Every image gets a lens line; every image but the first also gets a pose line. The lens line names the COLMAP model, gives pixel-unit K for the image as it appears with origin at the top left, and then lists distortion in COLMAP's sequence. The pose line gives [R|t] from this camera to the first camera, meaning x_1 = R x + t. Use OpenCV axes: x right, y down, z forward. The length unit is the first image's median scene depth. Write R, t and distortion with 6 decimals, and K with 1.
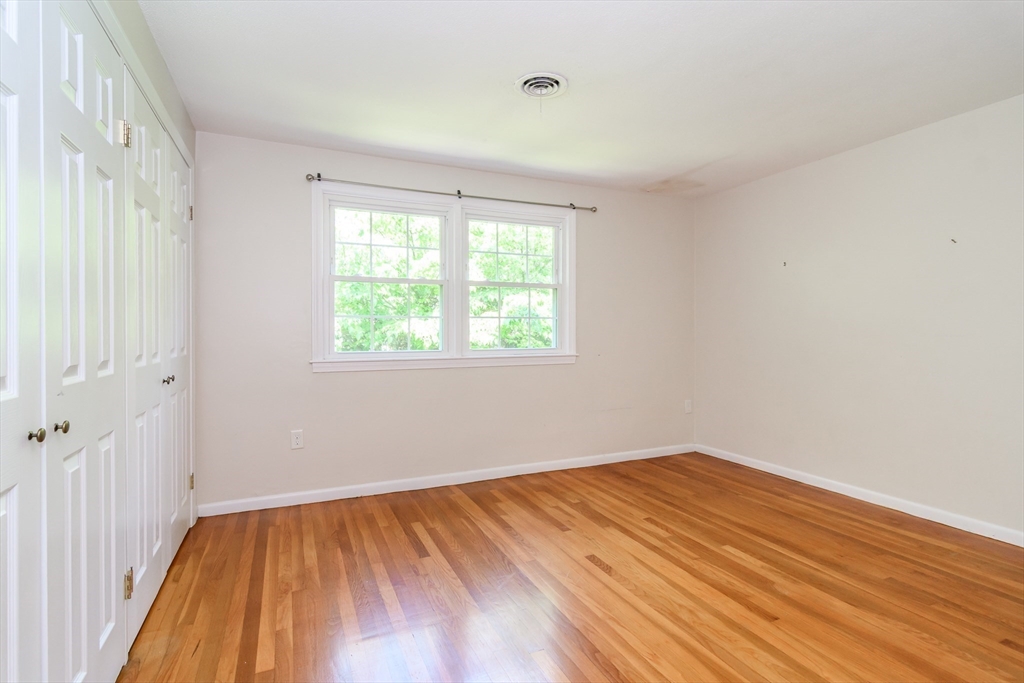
lens RADIAL K [[502.2, 0, 509.2], [0, 502.2, 337.3], [0, 0, 1]] dist [-0.005900, 0.000926]
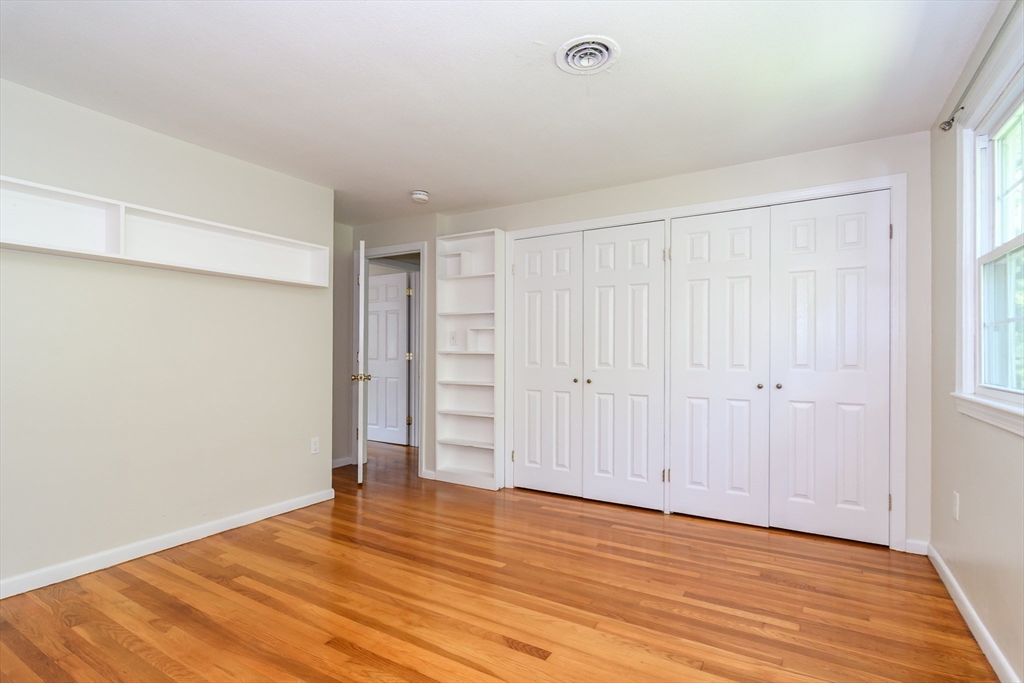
lens RADIAL K [[502.2, 0, 513.4], [0, 502.2, 345.2], [0, 0, 1]] dist [-0.005900, 0.000926]
pose [[-0.819842, -0.003819, -0.572577, 0.726165], [-0.005160, 0.999986, 0.000719, -0.027132], [0.572566, 0.003544, -0.819851, 1.827319]]
